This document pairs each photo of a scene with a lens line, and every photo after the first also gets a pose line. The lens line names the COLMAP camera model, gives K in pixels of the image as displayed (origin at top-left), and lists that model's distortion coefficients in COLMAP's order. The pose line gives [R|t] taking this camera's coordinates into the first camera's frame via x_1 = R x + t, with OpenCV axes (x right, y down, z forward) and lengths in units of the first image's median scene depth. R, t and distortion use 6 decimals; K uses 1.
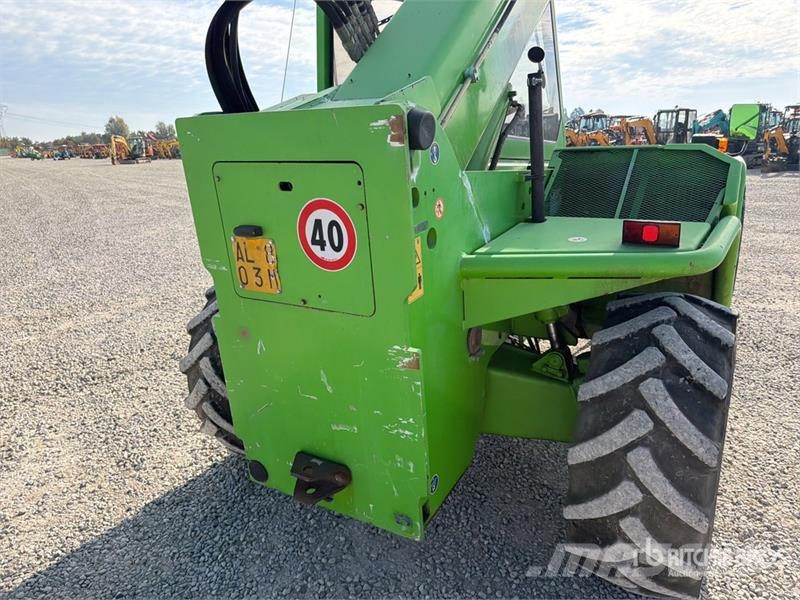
lens RADIAL K [[571.8, 0, 400.0], [0, 571.8, 300.0], [0, 0, 1]] dist [-0.003860, -0.006479]
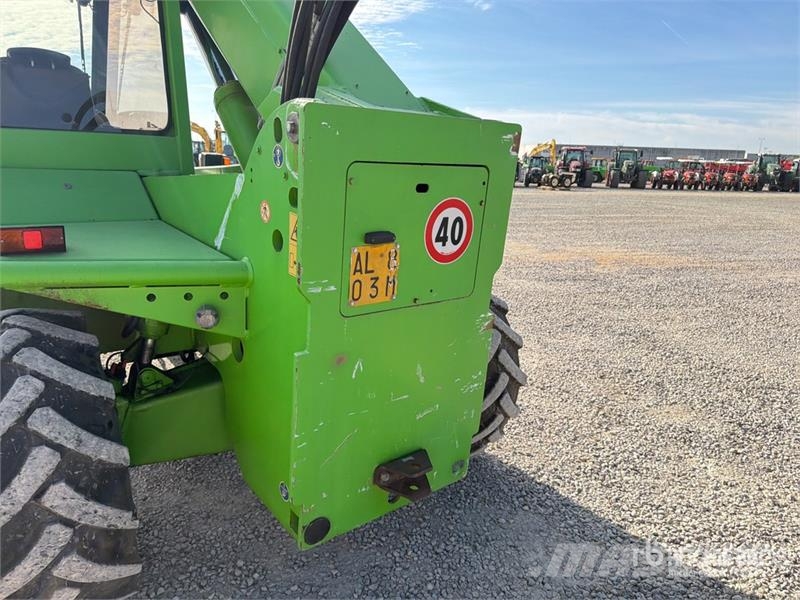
lens RADIAL K [[574.9, 0, 414.3], [0, 574.9, 304.0], [0, 0, 1]] dist [0.039155, -0.062593]
pose [[0.330915, -0.195149, 0.923262, -0.751141], [0.206603, 0.969629, 0.130899, -0.084690], [-0.920766, 0.147432, 0.361183, 0.420764]]
